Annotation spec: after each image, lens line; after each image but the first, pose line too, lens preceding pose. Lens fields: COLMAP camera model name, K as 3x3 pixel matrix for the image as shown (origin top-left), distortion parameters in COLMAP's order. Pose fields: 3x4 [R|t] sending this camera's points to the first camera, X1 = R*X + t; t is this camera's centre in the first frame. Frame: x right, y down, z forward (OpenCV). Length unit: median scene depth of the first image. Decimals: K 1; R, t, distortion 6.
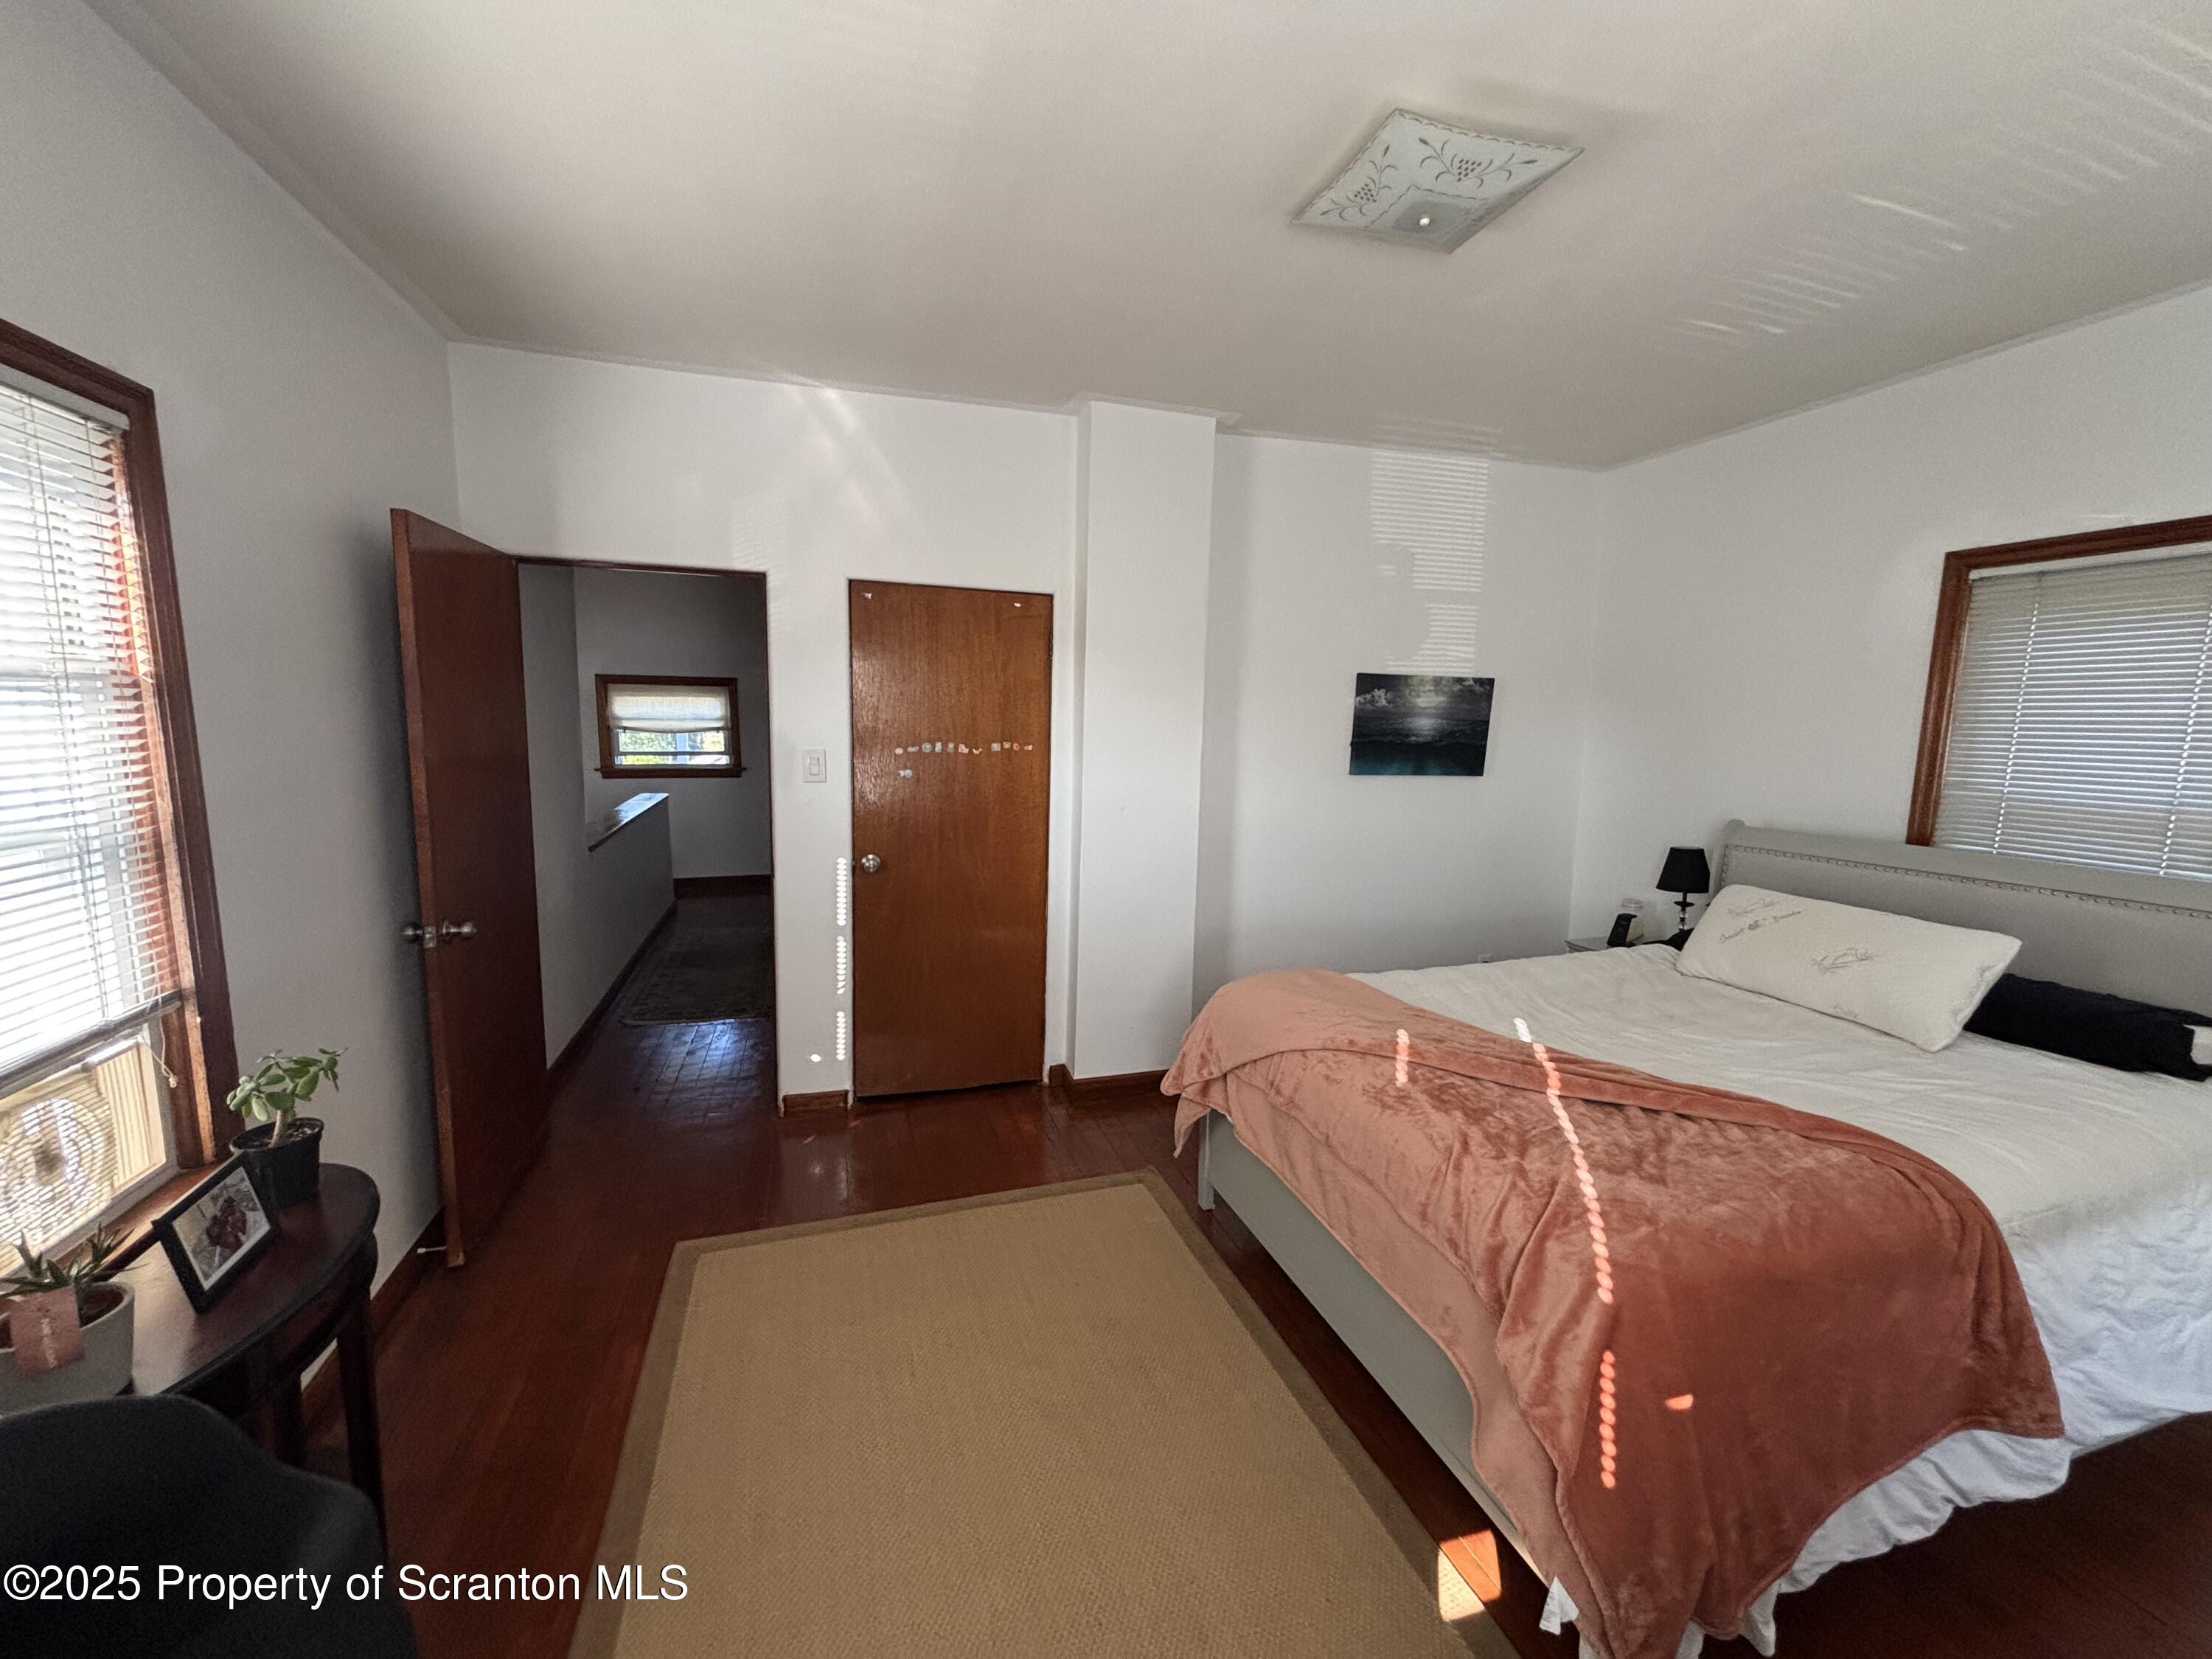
lens RADIAL K [[879.8, 0, 1109.3], [0, 879.8, 826.3], [0, 0, 1]] dist [0.001215, -0.001251]
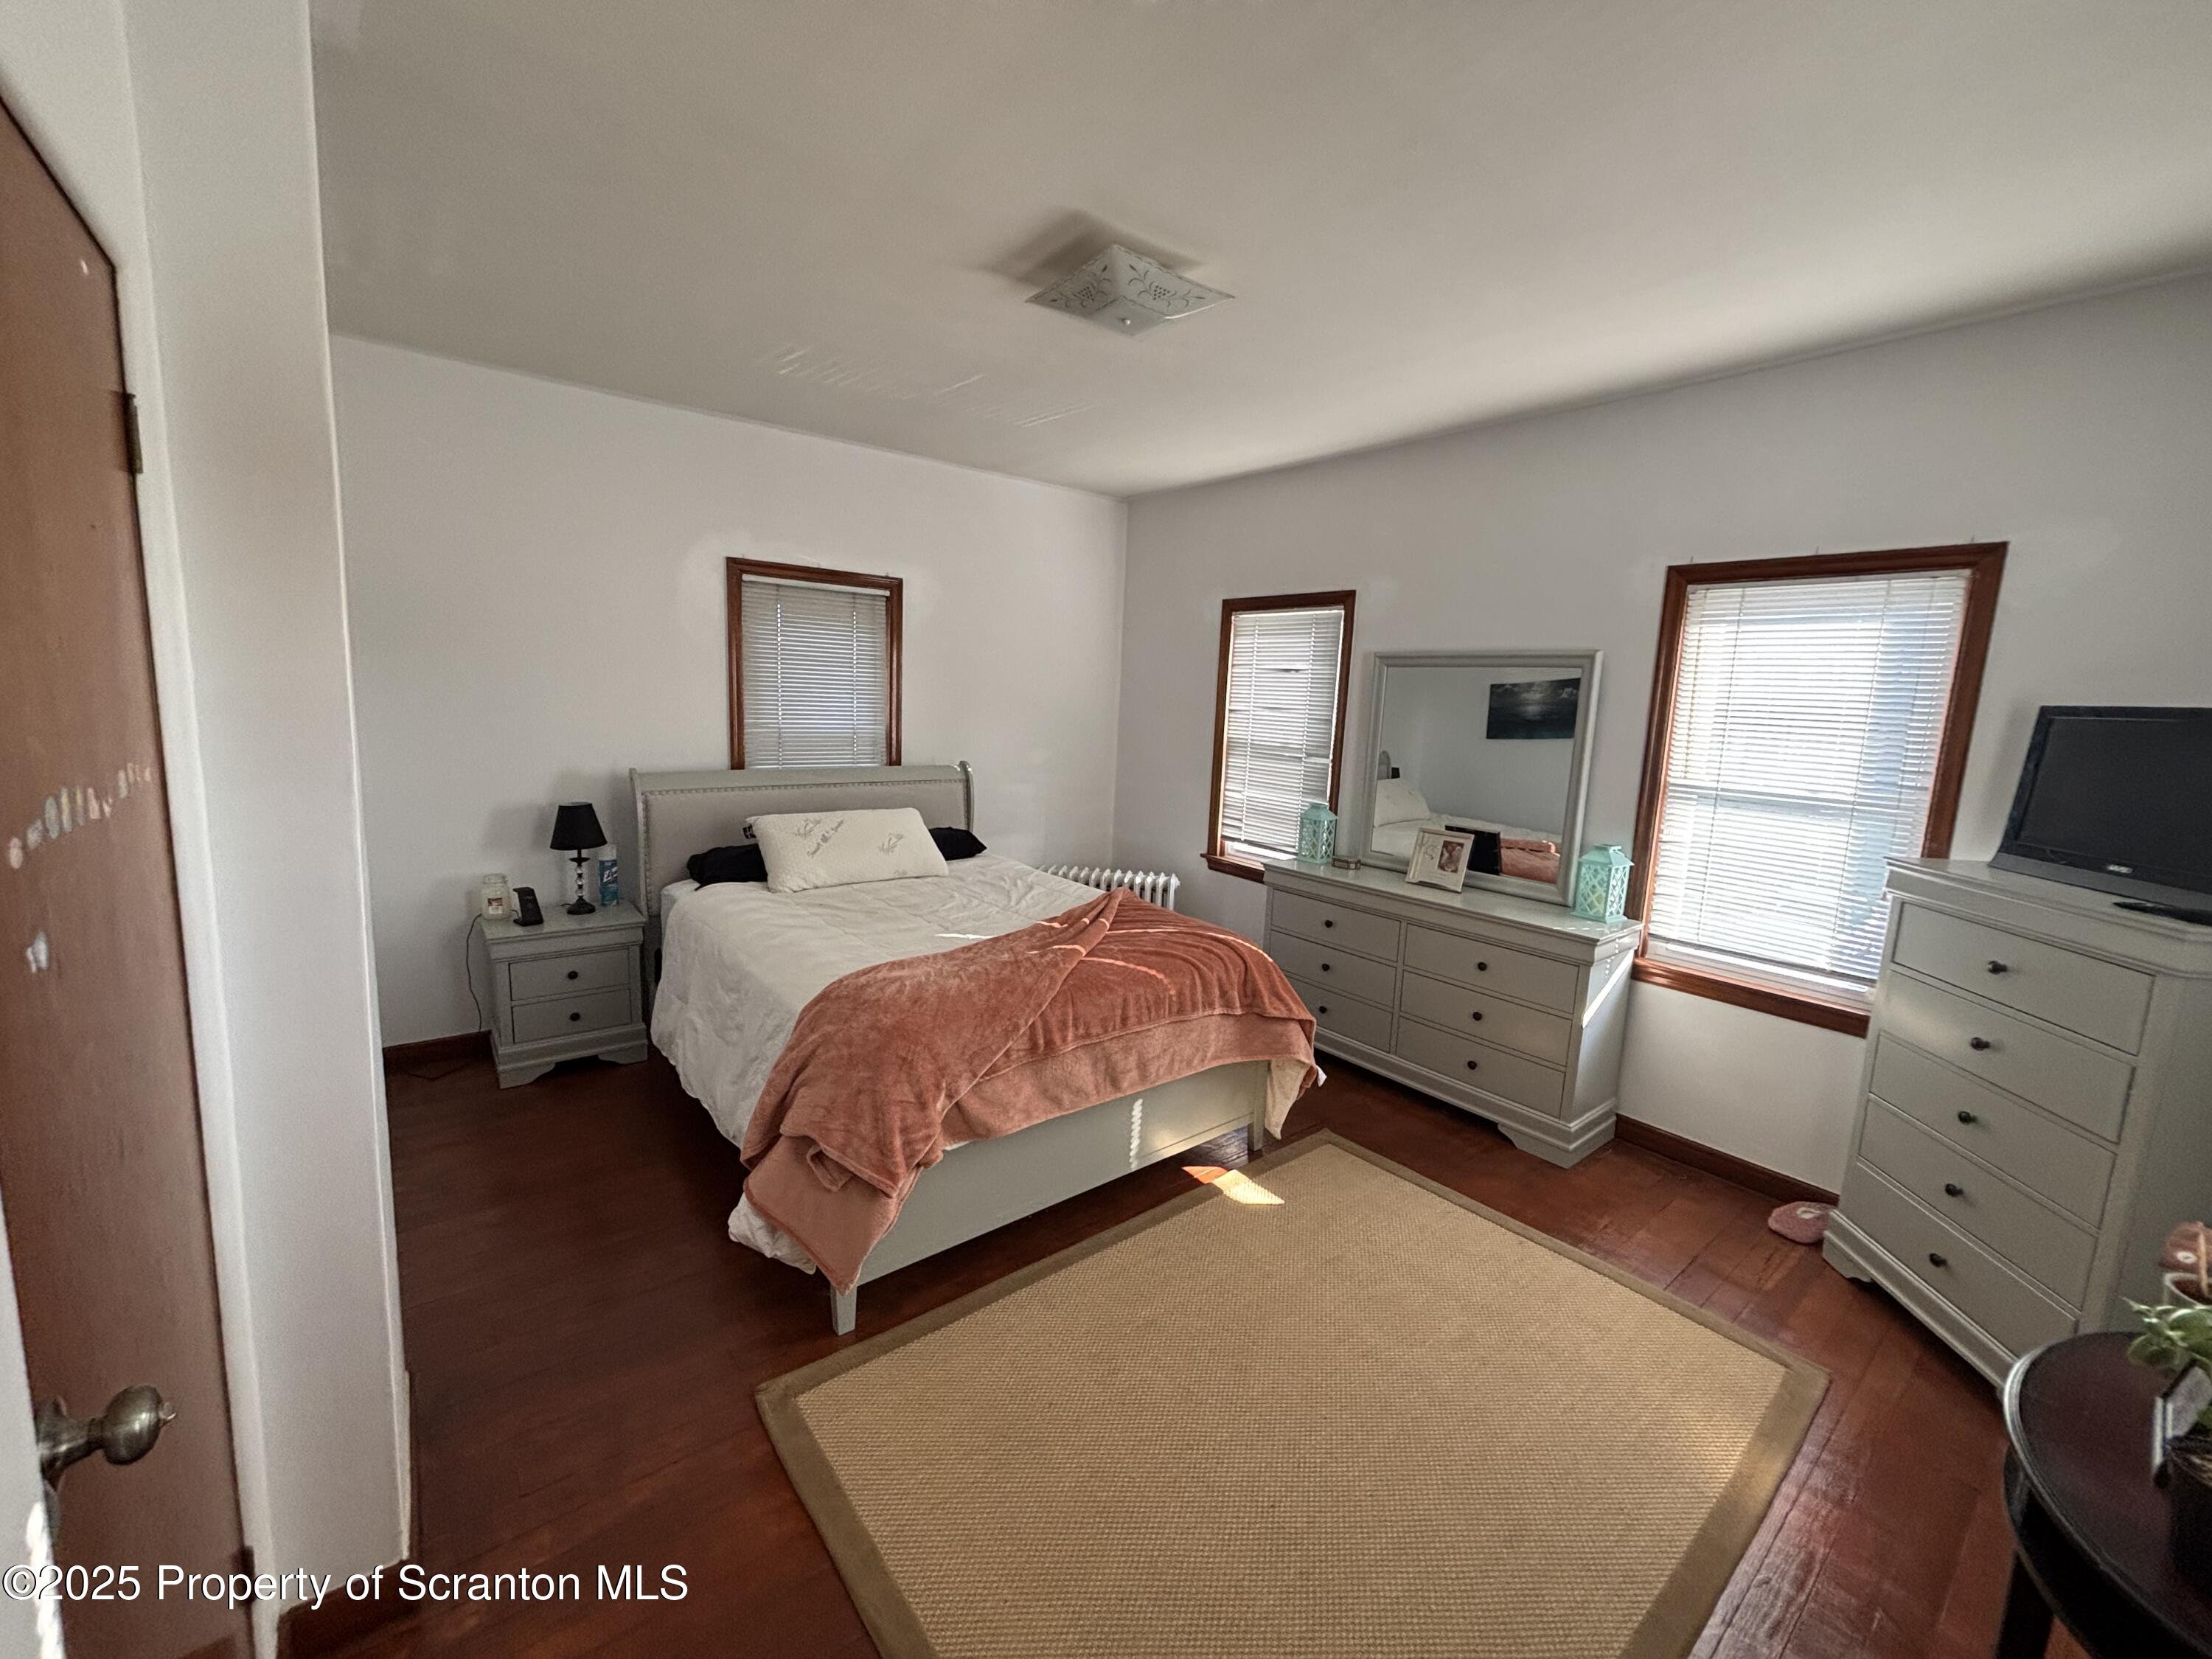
lens RADIAL K [[879.8, 0, 1110.6], [0, 879.8, 827.9], [0, 0, 1]] dist [0.001215, -0.001251]
pose [[-0.362151, -0.162834, 0.917786, -0.588461], [0.074154, 0.976469, 0.202506, -0.128682], [-0.929165, 0.141396, -0.341555, 0.956255]]
